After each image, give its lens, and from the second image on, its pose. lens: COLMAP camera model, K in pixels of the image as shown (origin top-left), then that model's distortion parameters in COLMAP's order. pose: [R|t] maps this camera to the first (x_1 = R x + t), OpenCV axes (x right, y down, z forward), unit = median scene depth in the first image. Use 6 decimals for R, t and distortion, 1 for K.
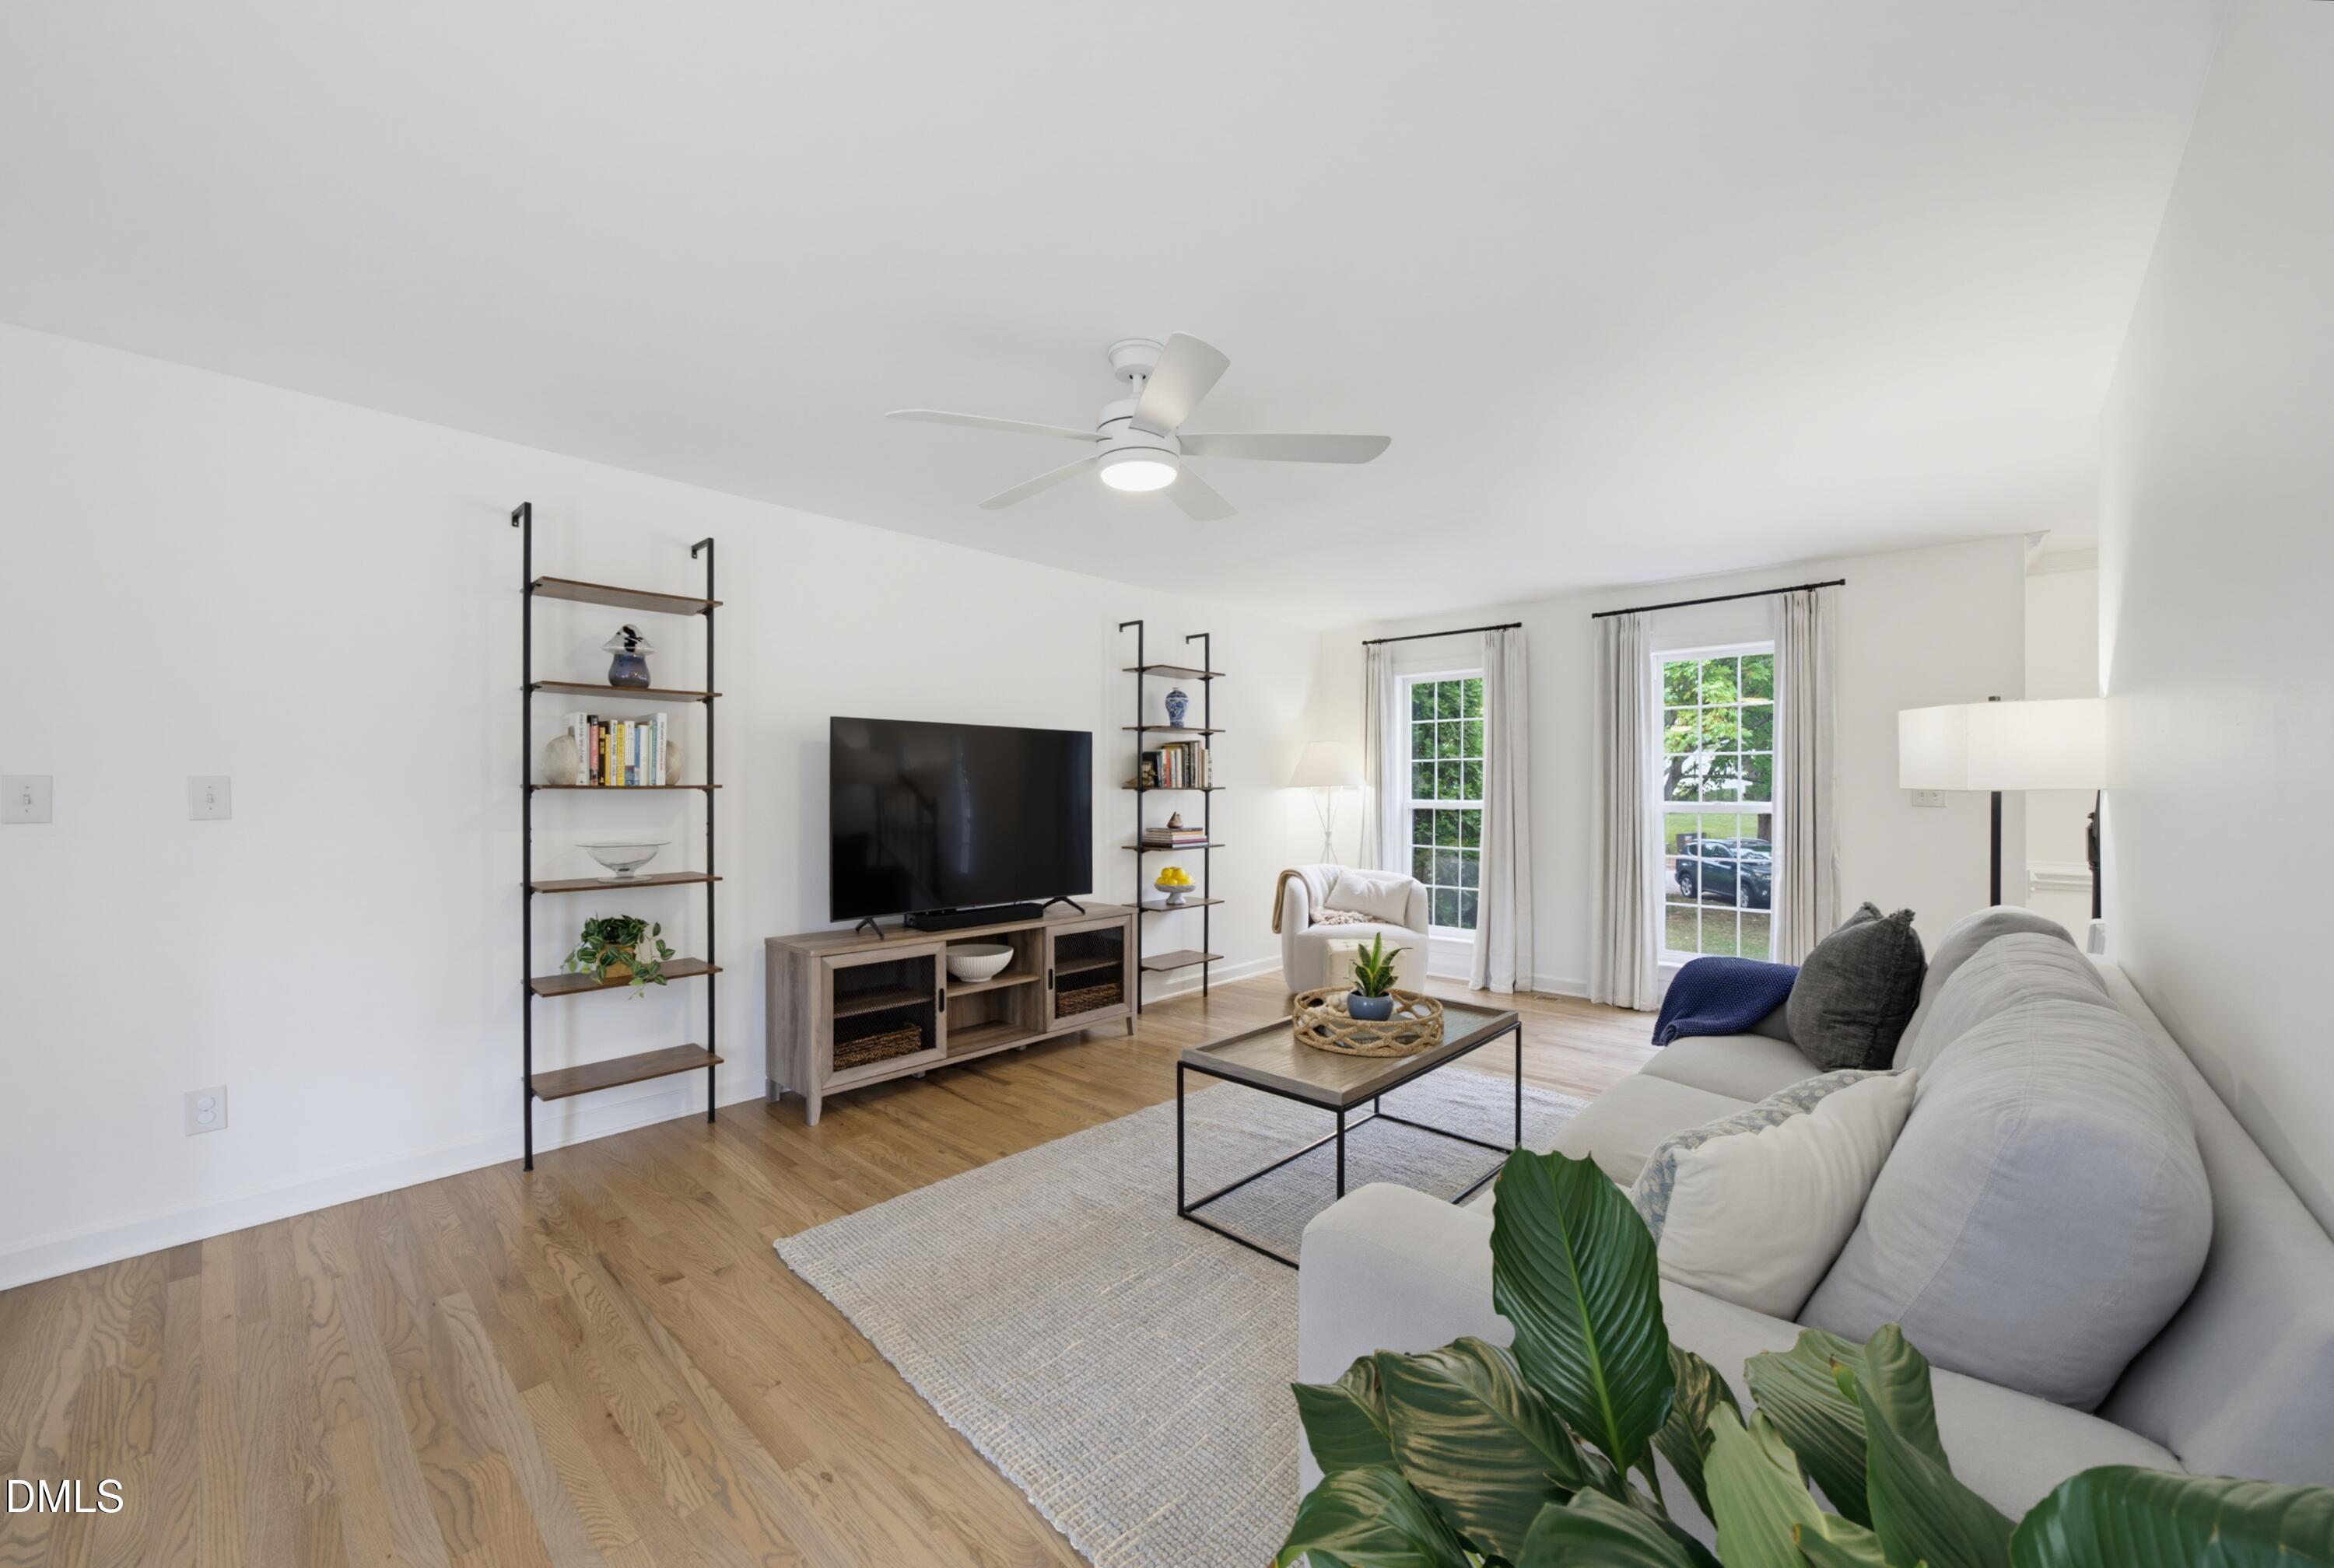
lens RADIAL K [[896.6, 0, 1165.1], [0, 896.6, 787.3], [0, 0, 1]] dist [-0.001042, 0.002282]
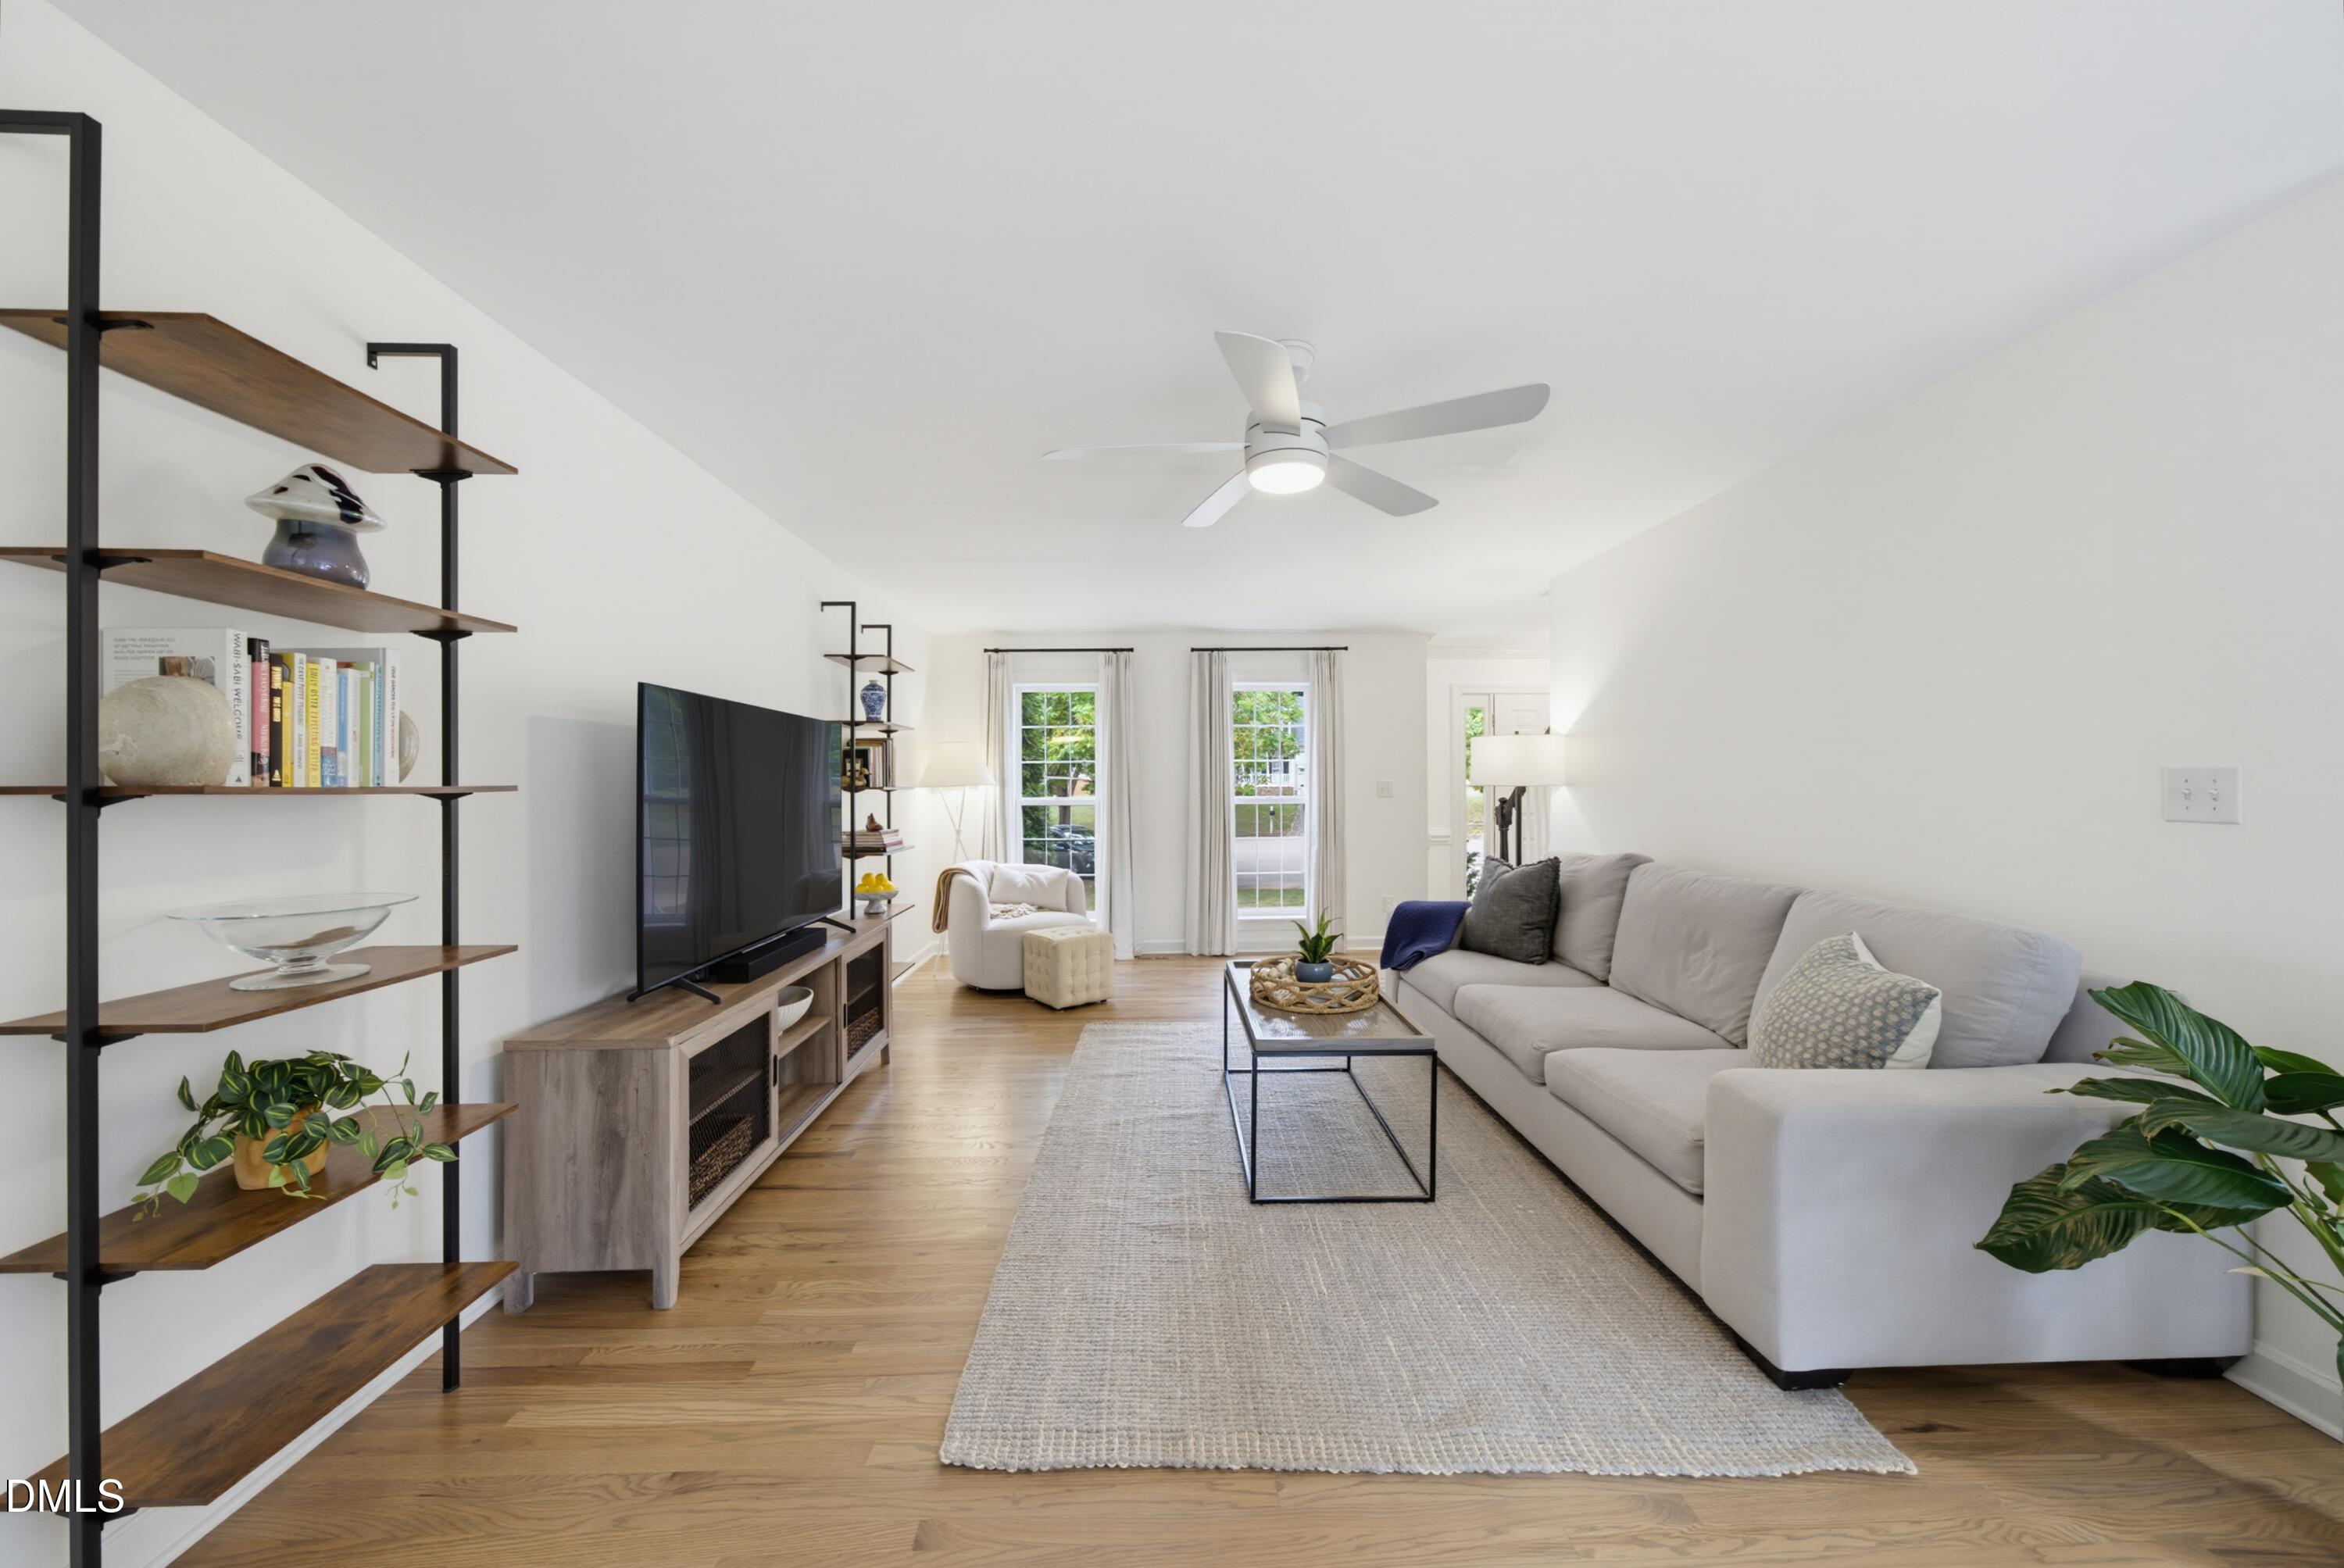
lens RADIAL K [[803.3, 0, 1170.6], [0, 803.3, 786.1], [0, 0, 1]] dist [-0.007799, 0.003533]
pose [[0.707929, -0.005127, 0.706265, -0.579675], [0.005488, 0.999983, 0.001759, -0.000730], [-0.706262, 0.002631, 0.707946, 0.349260]]
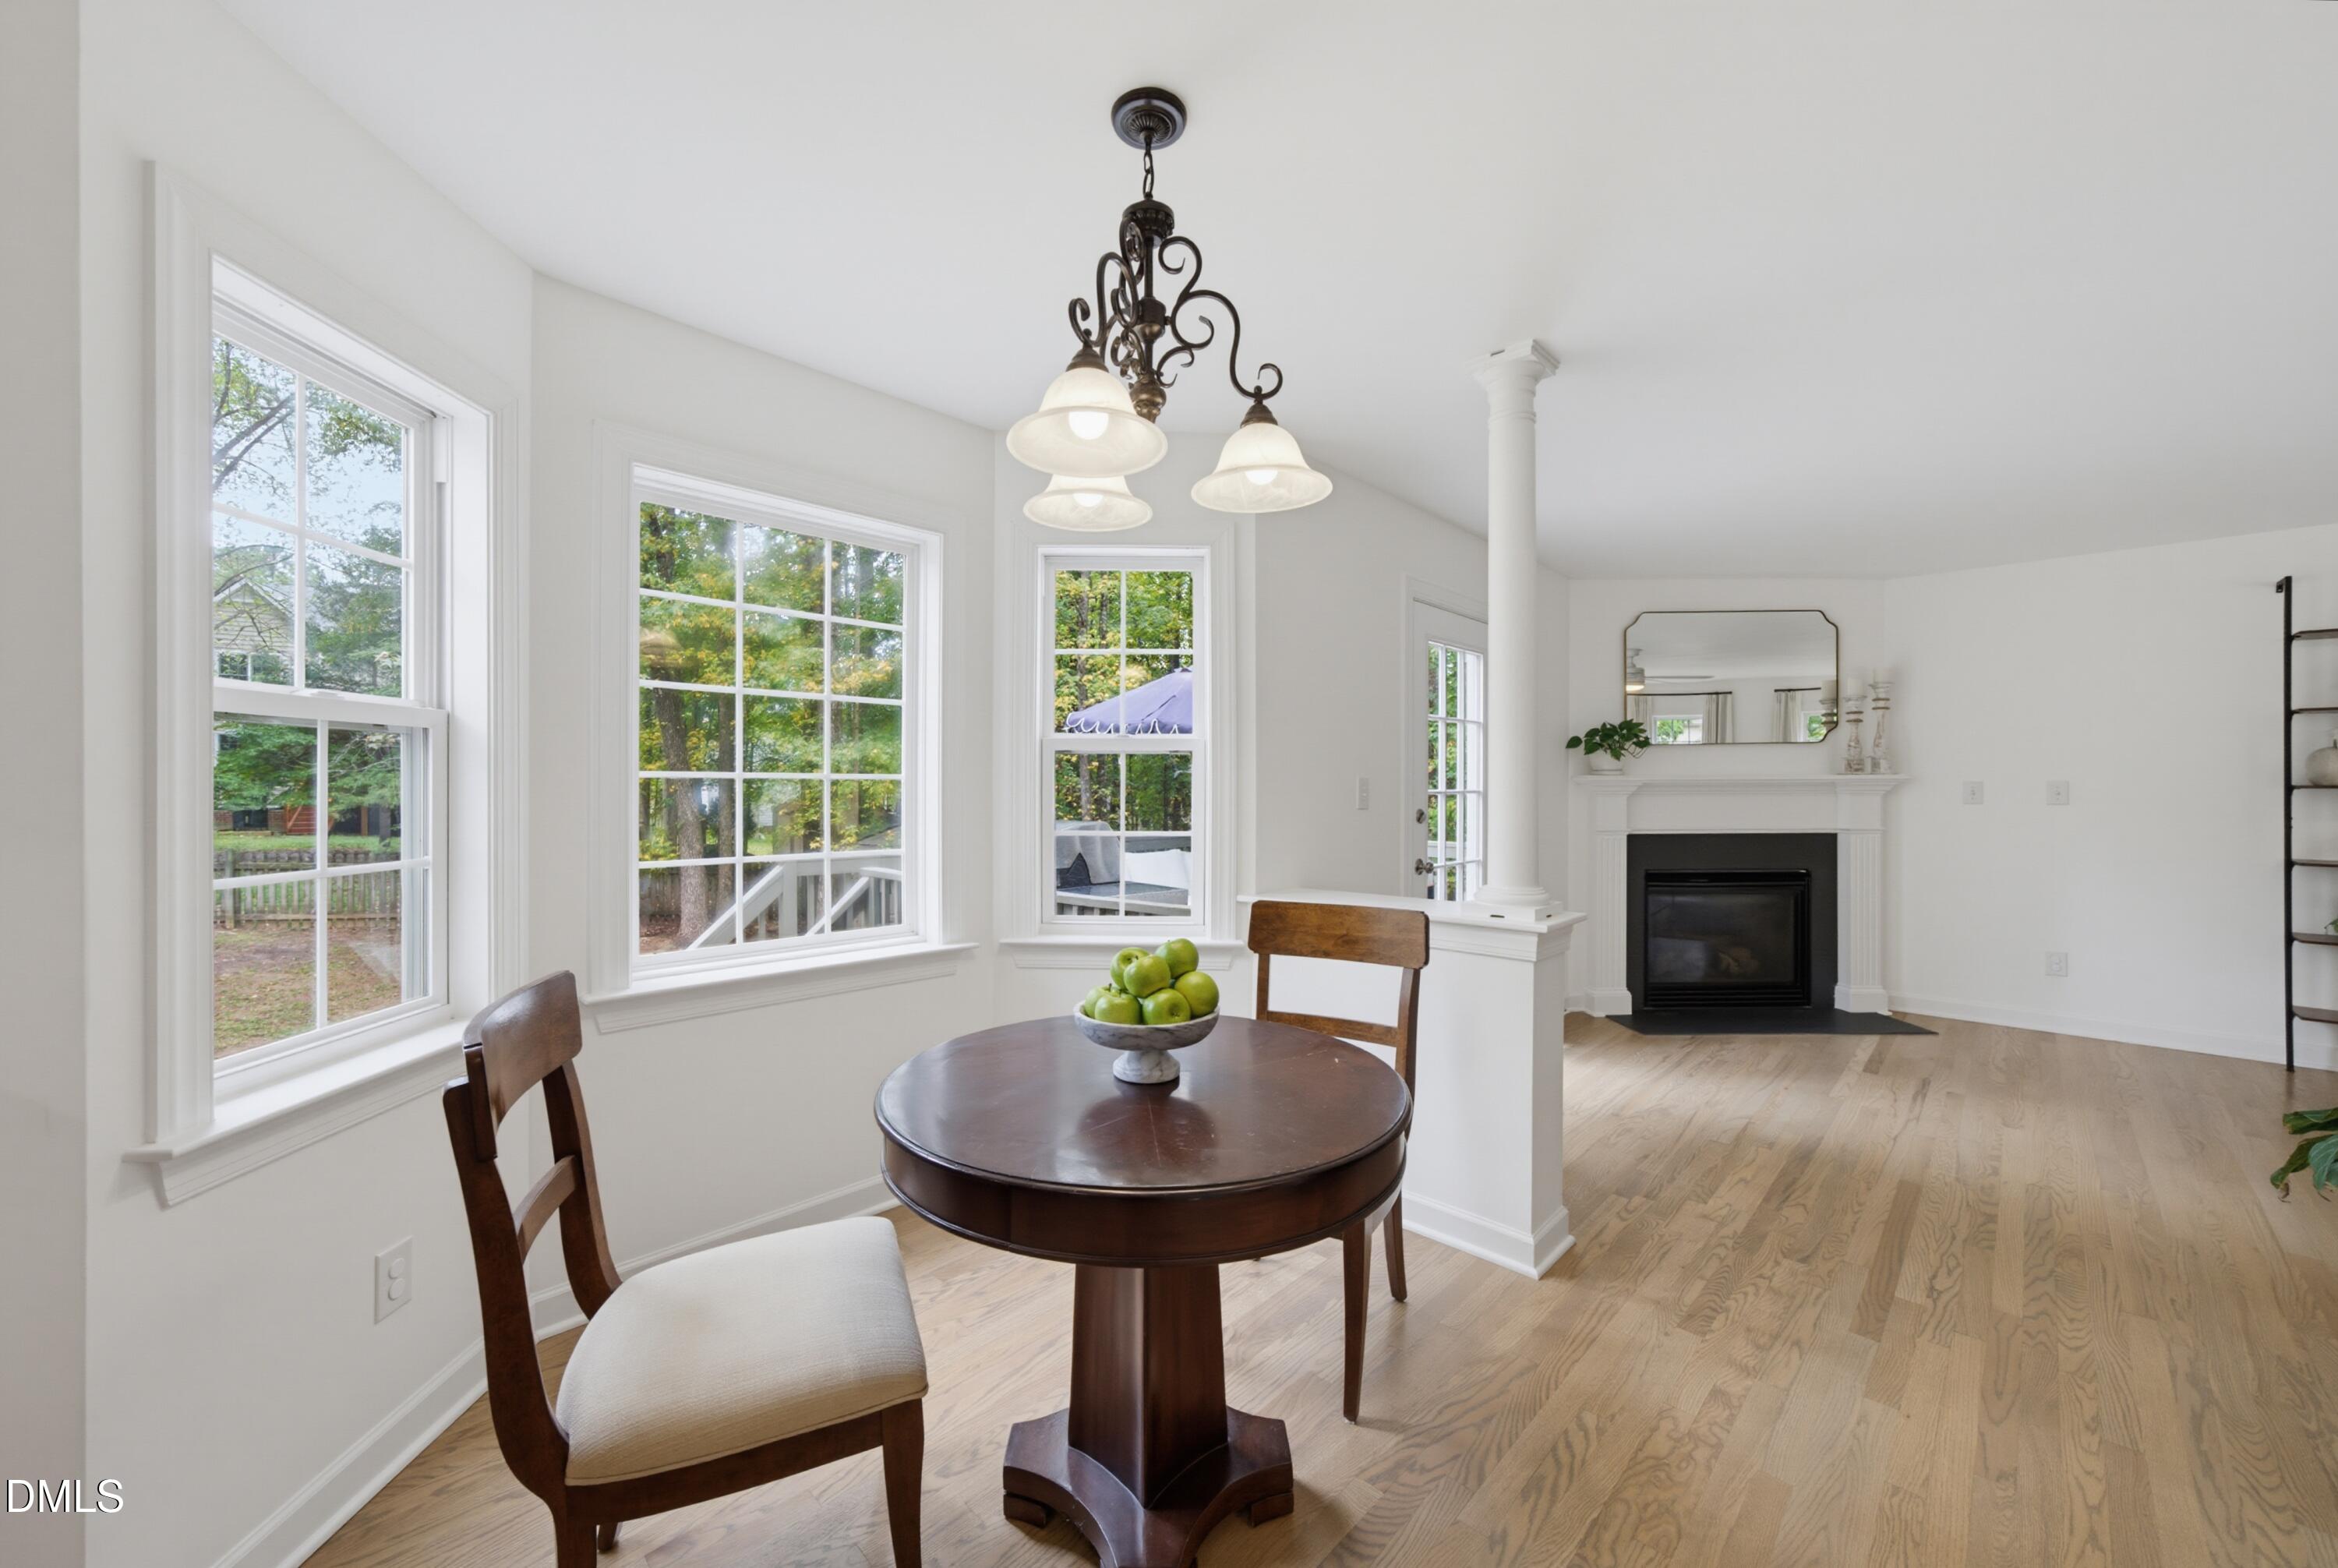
lens RADIAL K [[898.2, 0, 1156.6], [0, 898.2, 786.9], [0, 0, 1]] dist [-0.001042, 0.002282]
pose [[-0.011029, 0.000491, -0.999939, 0.632696], [-0.000358, 1.000000, 0.000495, -0.000591], [0.999939, 0.000363, -0.011028, -0.655584]]
